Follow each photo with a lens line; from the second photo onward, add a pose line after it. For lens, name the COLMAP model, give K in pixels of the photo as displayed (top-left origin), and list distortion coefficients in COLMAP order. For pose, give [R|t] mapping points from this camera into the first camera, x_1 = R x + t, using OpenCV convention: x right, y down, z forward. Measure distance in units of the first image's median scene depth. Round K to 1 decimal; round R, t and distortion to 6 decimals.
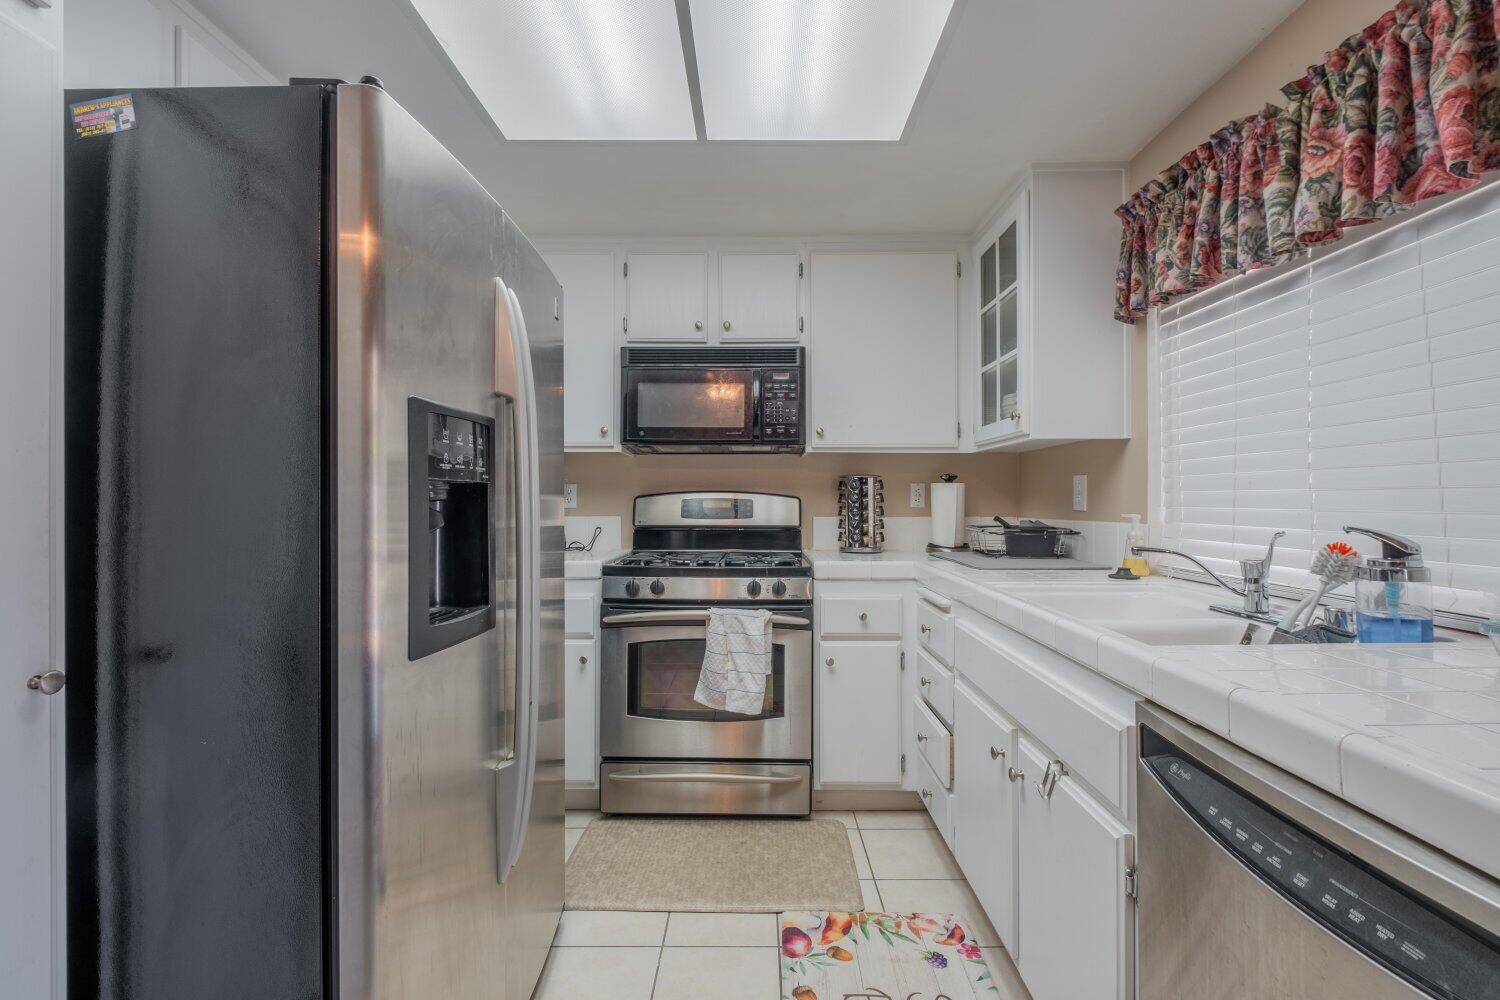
lens RADIAL K [[660.3, 0, 754.6], [0, 660.3, 500.0], [0, 0, 1]] dist [0.002589, -0.005855]
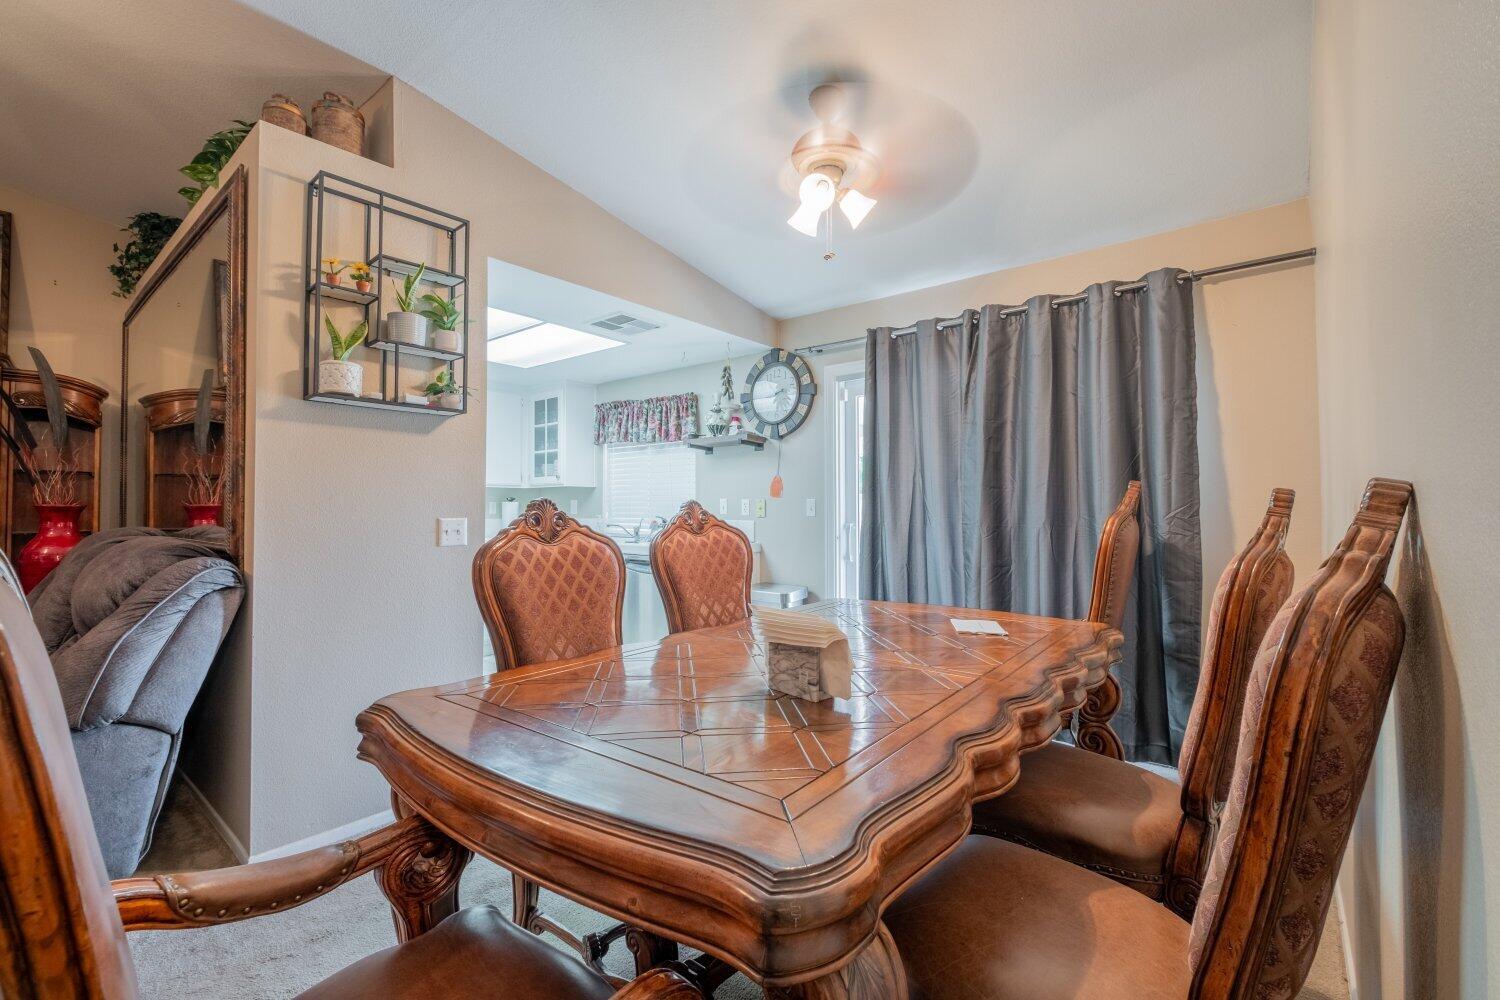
lens RADIAL K [[660.3, 0, 754.6], [0, 660.3, 500.0], [0, 0, 1]] dist [0.002589, -0.005855]
pose [[0.646791, 0.015999, 0.762500, -0.949342], [-0.002428, 0.999818, -0.018919, 0.007093], [-0.762664, 0.010385, 0.646712, -1.096414]]
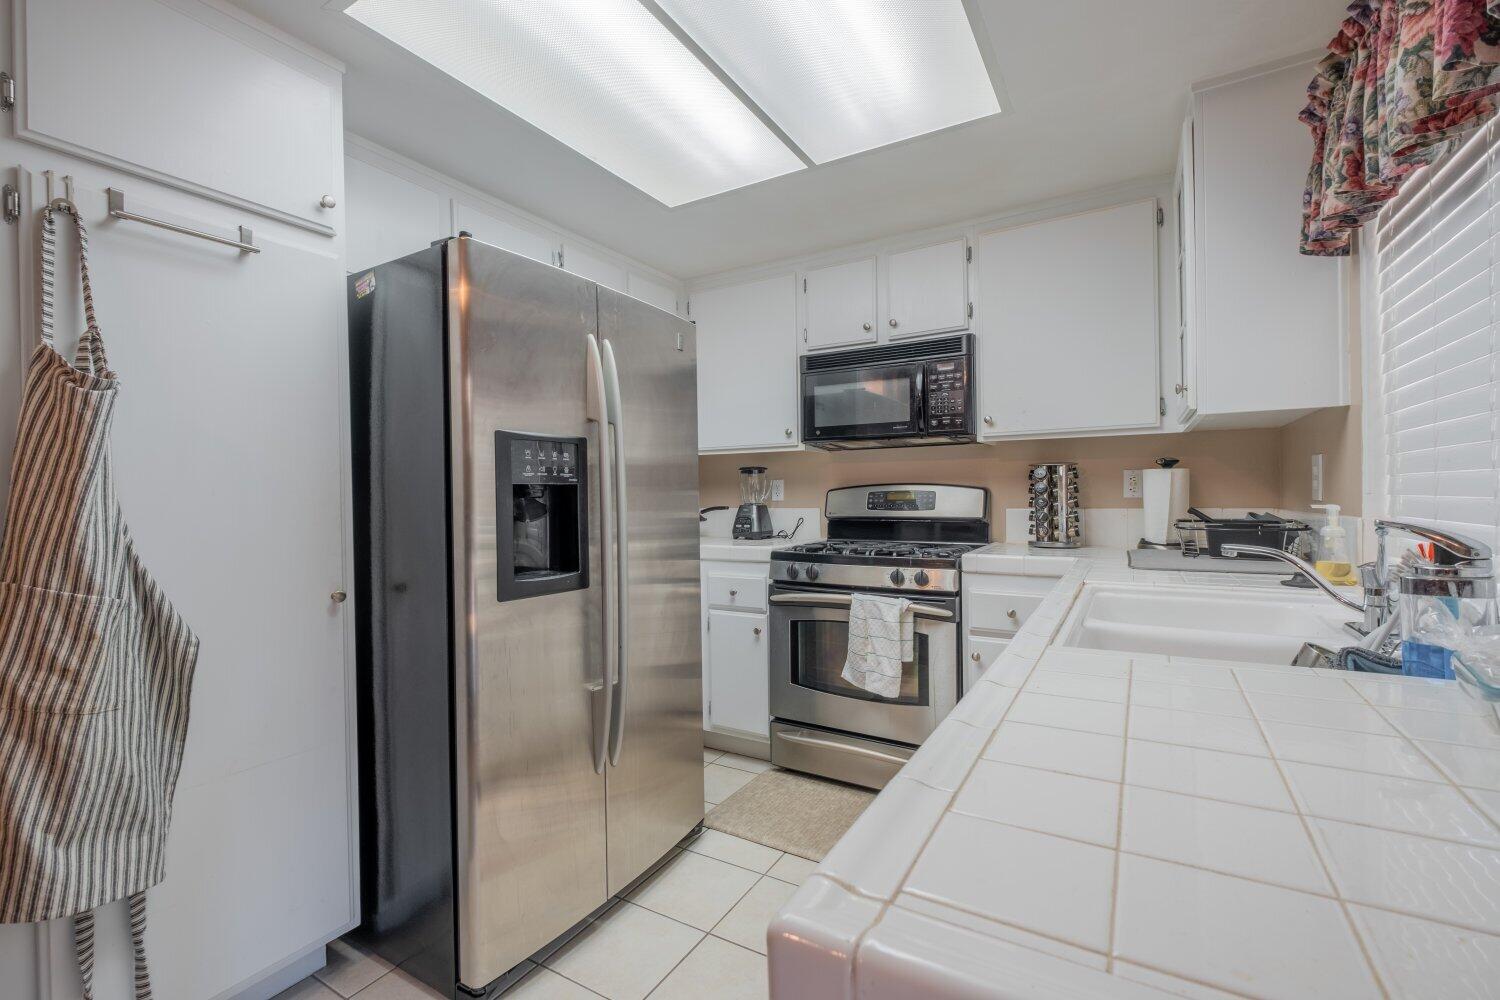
lens RADIAL K [[662.8, 0, 744.9], [0, 662.8, 502.5], [0, 0, 1]] dist [-0.004409, -0.000293]
pose [[0.859068, -0.005162, -0.511836, 0.320973], [0.013195, 0.999840, 0.012063, 0.000351], [0.511692, -0.017116, 0.858999, -0.012686]]
